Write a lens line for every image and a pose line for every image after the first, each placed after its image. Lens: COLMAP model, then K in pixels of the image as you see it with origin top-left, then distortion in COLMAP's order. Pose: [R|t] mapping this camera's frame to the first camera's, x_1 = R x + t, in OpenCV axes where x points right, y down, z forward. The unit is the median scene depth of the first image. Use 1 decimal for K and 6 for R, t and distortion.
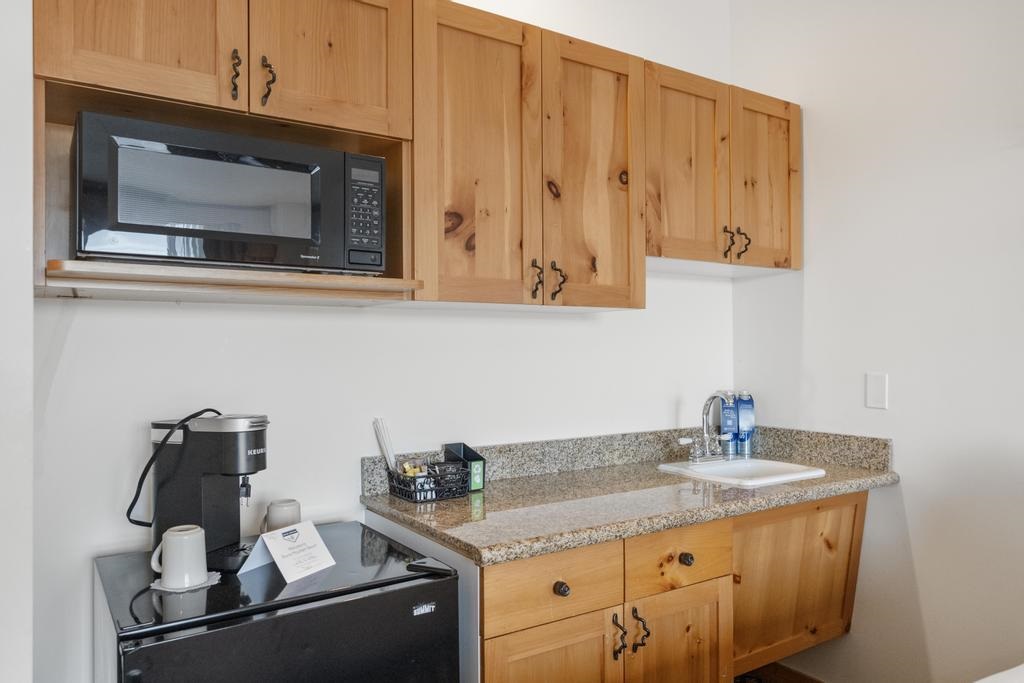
lens RADIAL K [[722.8, 0, 512.8], [0, 722.8, 348.8], [0, 0, 1]] dist [0.003284, -0.000555]
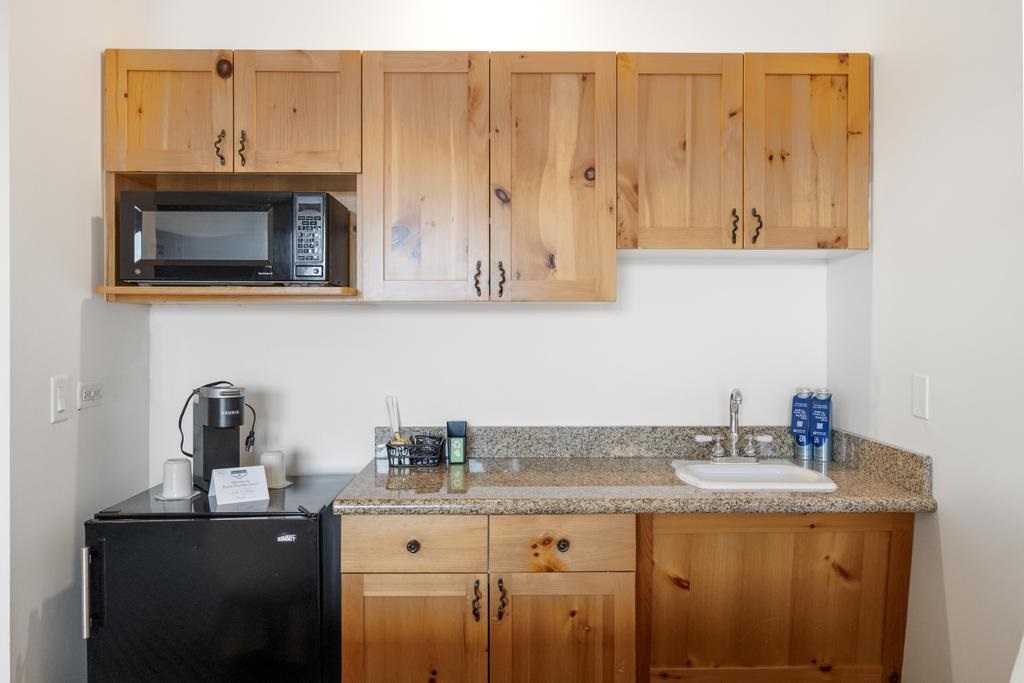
lens RADIAL K [[760.7, 0, 513.4], [0, 760.7, 335.4], [0, 0, 1]] dist [0.001028, -0.001235]
pose [[0.839609, 0.010823, -0.543083, 0.647557], [-0.003895, 0.999896, 0.013906, -0.022975], [0.543177, -0.009561, 0.839564, 0.034791]]
